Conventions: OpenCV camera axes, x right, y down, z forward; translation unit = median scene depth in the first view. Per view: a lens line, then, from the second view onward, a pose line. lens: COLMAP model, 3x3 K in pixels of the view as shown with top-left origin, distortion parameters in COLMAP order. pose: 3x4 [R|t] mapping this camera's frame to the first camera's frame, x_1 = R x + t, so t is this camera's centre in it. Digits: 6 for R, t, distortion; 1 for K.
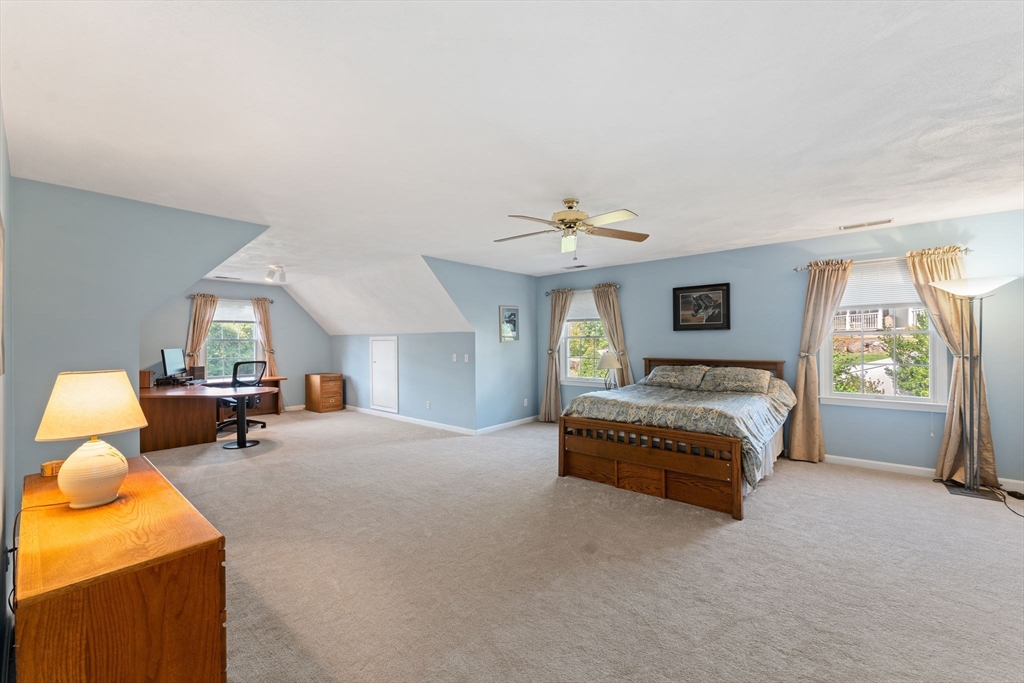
lens RADIAL K [[413.0, 0, 511.7], [0, 413.0, 342.5], [0, 0, 1]] dist [-0.010714, 0.000298]
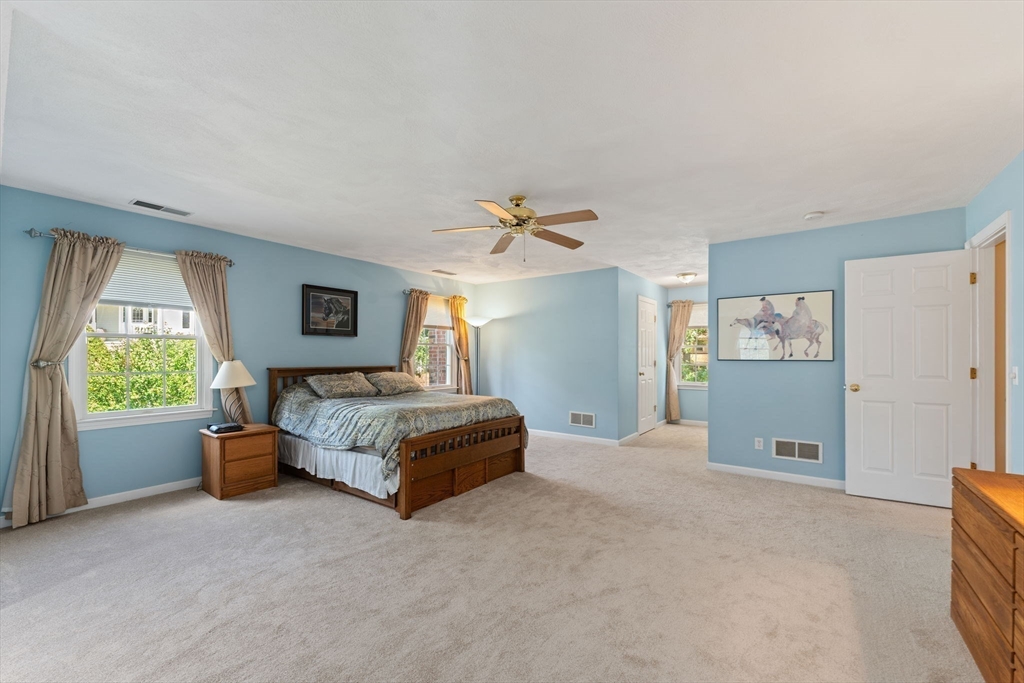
lens RADIAL K [[413.0, 0, 515.5], [0, 413.0, 351.4], [0, 0, 1]] dist [-0.010714, 0.000298]
pose [[-0.089624, 0.017283, 0.995826, -0.525642], [0.000314, 0.999850, -0.017325, 0.022732], [-0.995976, -0.001240, -0.089616, 0.693575]]
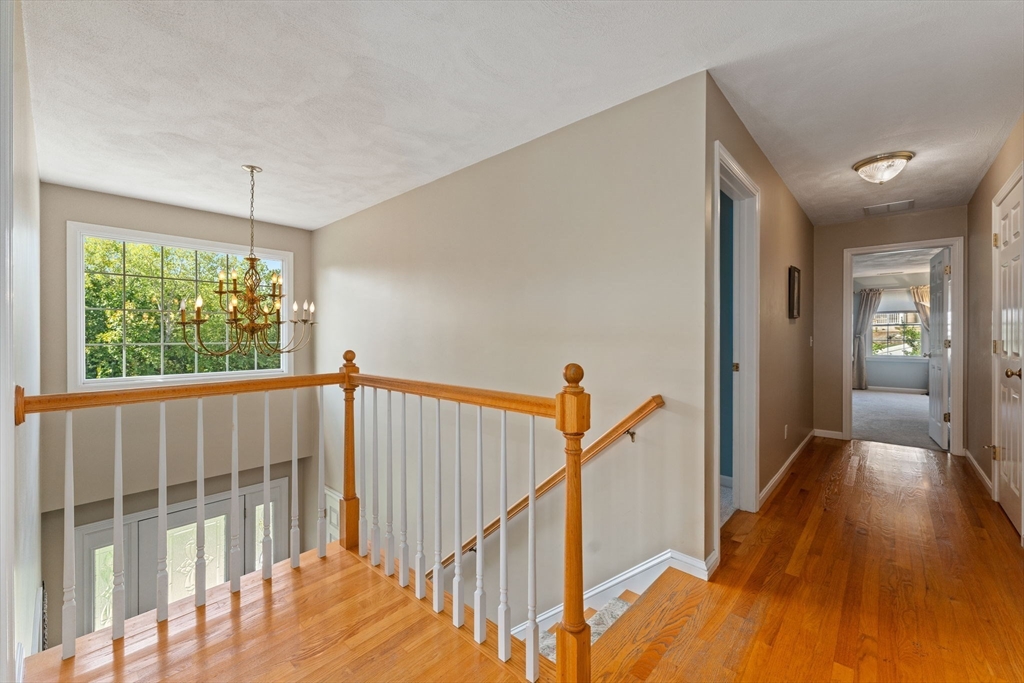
lens RADIAL K [[413.0, 0, 514.1], [0, 413.0, 336.4], [0, 0, 1]] dist [-0.010714, 0.000298]
pose [[0.999501, 0.011189, -0.029534, -0.777701], [-0.011150, 0.999937, 0.001485, 0.042301], [0.029549, -0.001155, 0.999563, -0.898836]]
